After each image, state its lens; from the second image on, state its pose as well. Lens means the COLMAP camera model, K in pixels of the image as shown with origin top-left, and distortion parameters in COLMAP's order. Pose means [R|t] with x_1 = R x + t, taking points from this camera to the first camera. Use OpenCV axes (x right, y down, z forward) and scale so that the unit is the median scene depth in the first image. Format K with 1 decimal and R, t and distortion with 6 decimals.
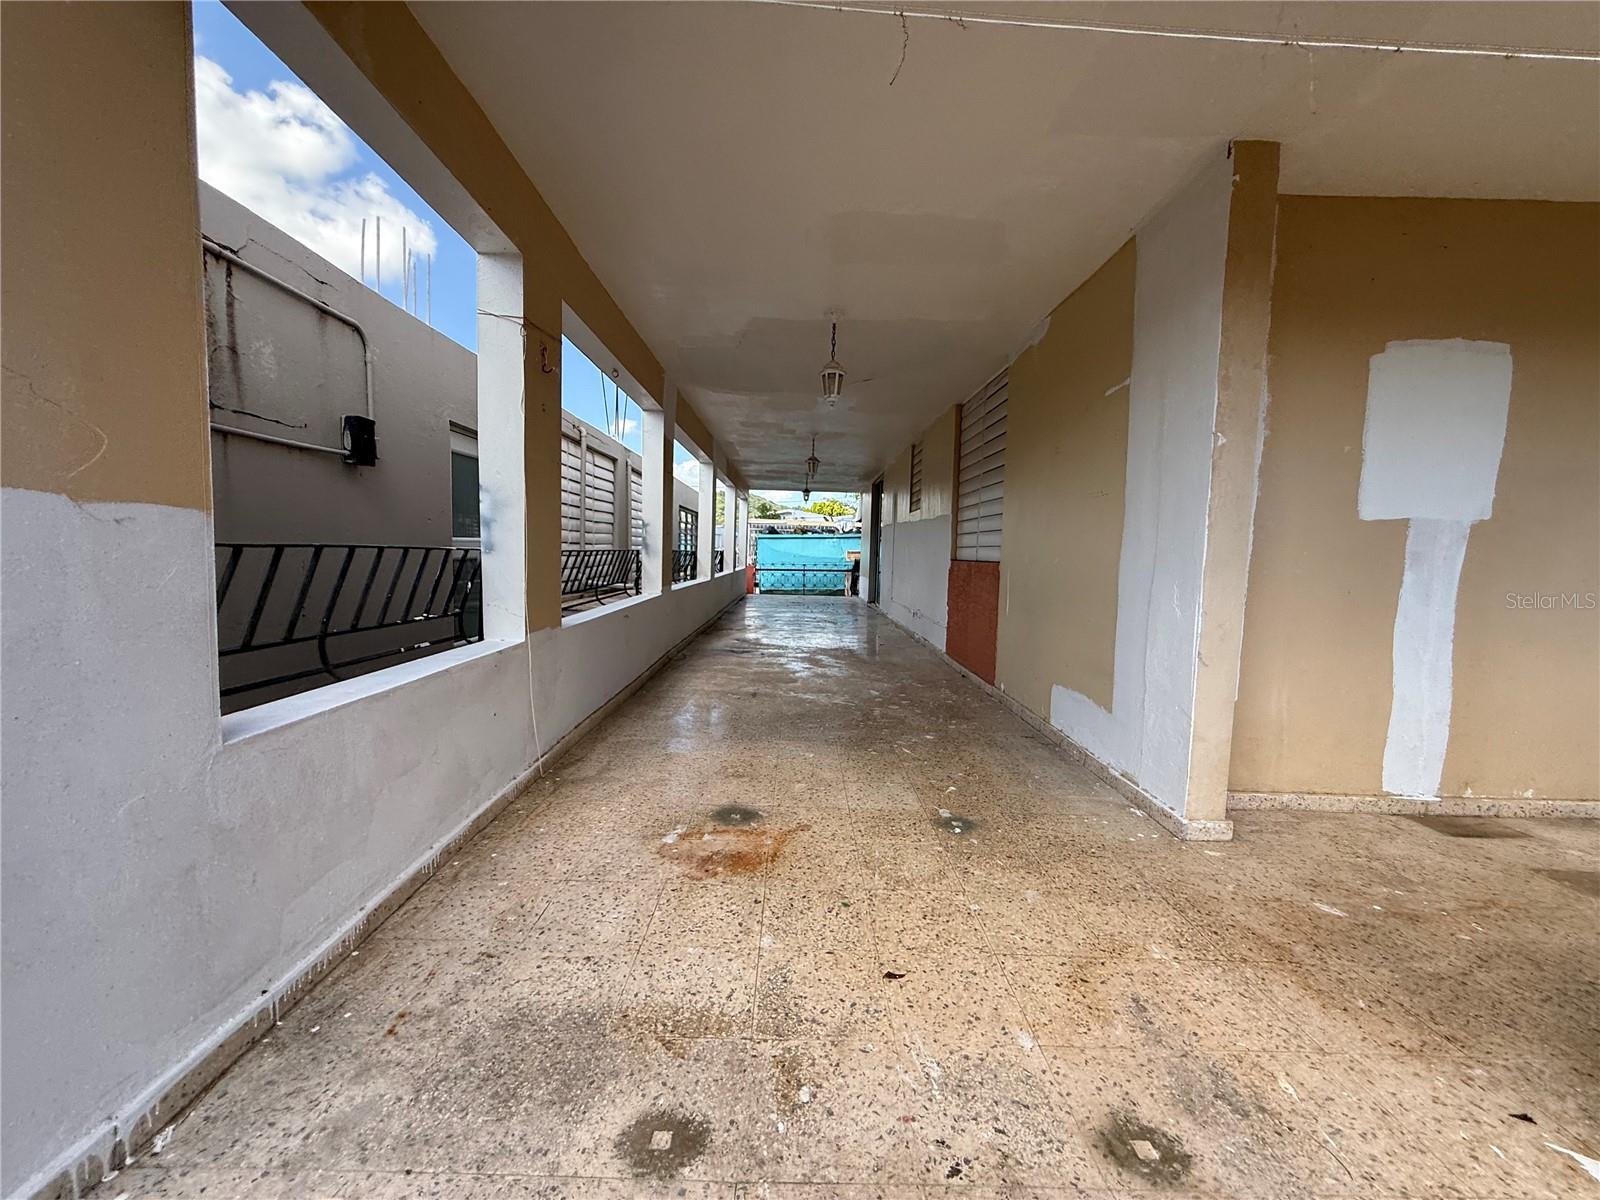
lens RADIAL K [[634.9, 0, 800.6], [0, 634.9, 598.7], [0, 0, 1]] dist [-0.001840, -0.000314]
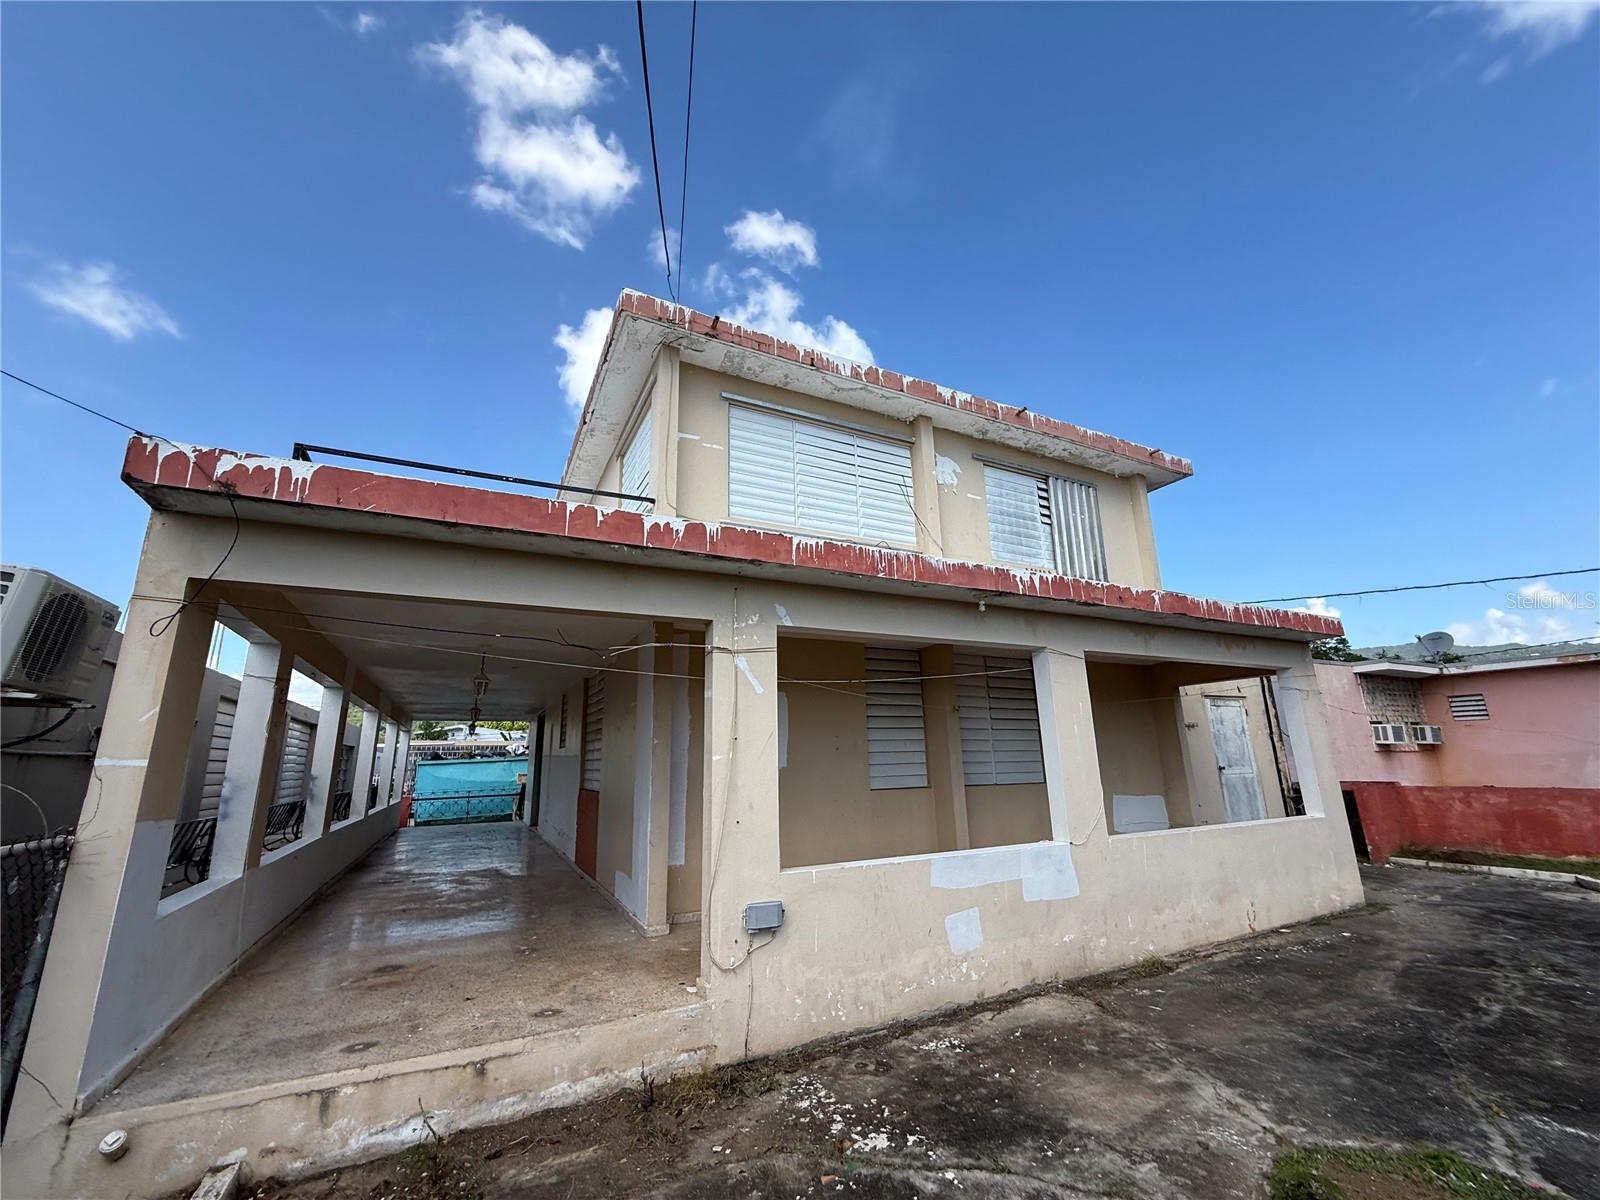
lens RADIAL K [[634.9, 0, 798.5], [0, 634.9, 607.4], [0, 0, 1]] dist [-0.001840, -0.000314]
pose [[0.894046, 0.058915, 0.444084, 0.028005], [0.079839, 0.954488, -0.287365, -0.004081], [-0.440803, 0.292372, 0.848653, -0.500678]]
